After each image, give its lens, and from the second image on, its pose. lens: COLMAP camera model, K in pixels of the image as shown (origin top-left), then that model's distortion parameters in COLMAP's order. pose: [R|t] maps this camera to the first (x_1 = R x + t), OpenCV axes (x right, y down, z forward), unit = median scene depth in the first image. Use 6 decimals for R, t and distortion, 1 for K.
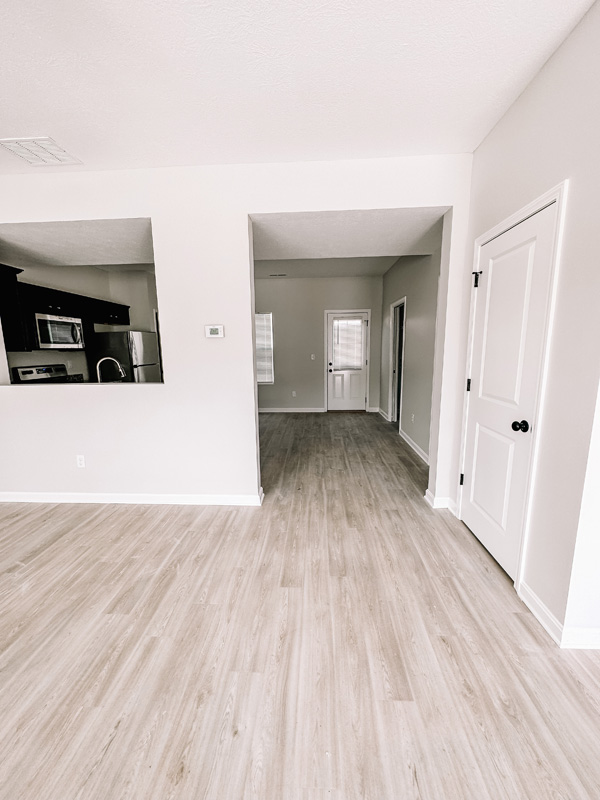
lens RADIAL K [[320.6, 0, 300.0], [0, 320.6, 400.0], [0, 0, 1]] dist [-0.001865, 0.000085]
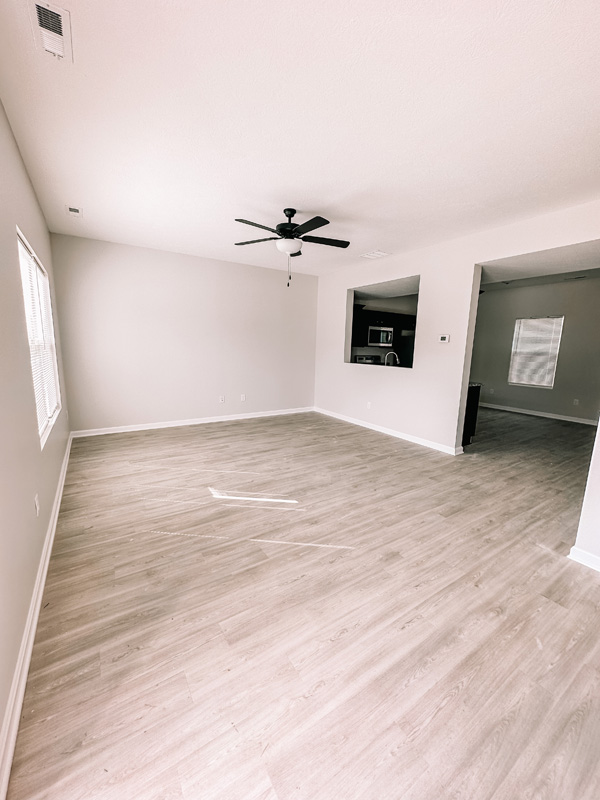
lens RADIAL K [[320.6, 0, 300.0], [0, 320.6, 400.0], [0, 0, 1]] dist [-0.001865, 0.000085]
pose [[0.587353, 0.164649, -0.792406, 0.670495], [-0.164877, 0.982898, 0.082019, 0.082304], [0.792358, 0.082475, 0.604455, -0.555410]]
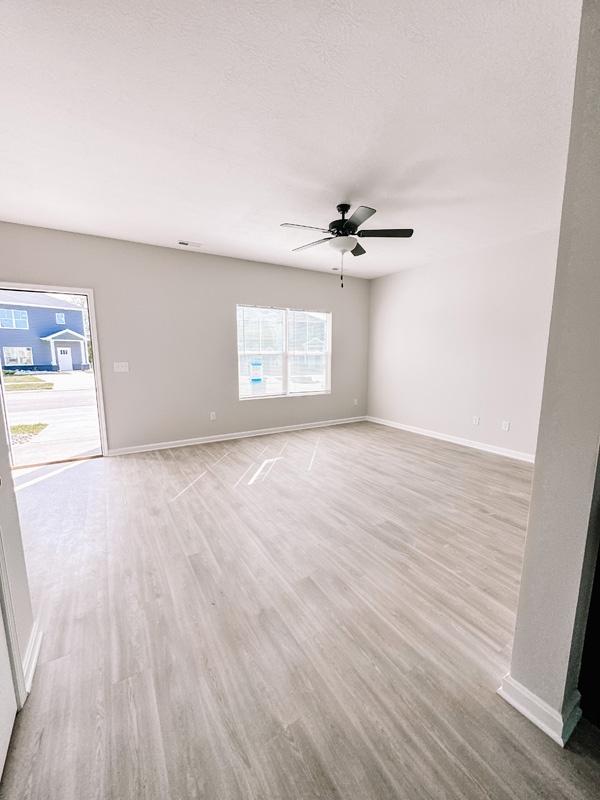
lens RADIAL K [[320.6, 0, 300.0], [0, 320.6, 400.0], [0, 0, 1]] dist [-0.001865, 0.000085]
pose [[-0.826060, 0.094848, -0.555543, 0.366636], [-0.082491, 0.954772, 0.285667, -0.197204], [0.557512, 0.281806, -0.780875, 1.222196]]
